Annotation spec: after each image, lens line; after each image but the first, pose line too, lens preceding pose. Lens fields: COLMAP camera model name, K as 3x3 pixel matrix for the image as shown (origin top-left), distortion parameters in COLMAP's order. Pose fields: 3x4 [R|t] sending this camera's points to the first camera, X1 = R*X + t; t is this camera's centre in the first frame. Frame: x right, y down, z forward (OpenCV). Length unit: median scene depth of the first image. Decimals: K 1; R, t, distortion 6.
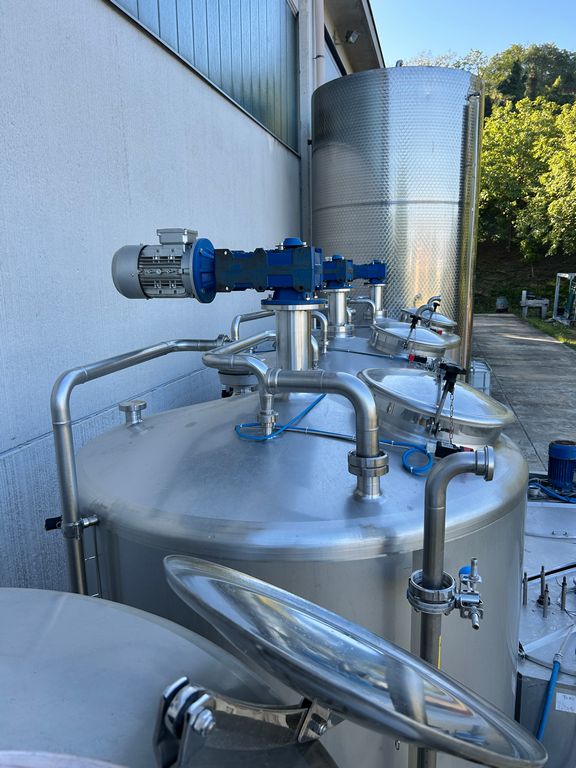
lens RADIAL K [[579.2, 0, 279.8], [0, 579.2, 401.4], [0, 0, 1]] dist [0.018009, -0.024911]
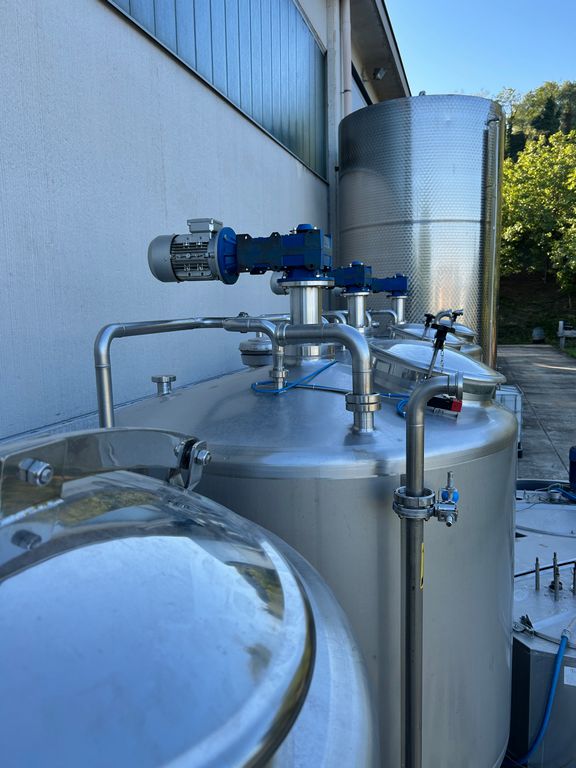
lens RADIAL K [[579.2, 0, 278.0], [0, 579.2, 398.6], [0, 0, 1]] dist [0.018009, -0.024911]
pose [[0.998146, 0.005426, -0.060617, 0.023667], [-0.009095, 0.998132, -0.060417, 0.075363], [0.060176, 0.060856, 0.996331, -0.067985]]
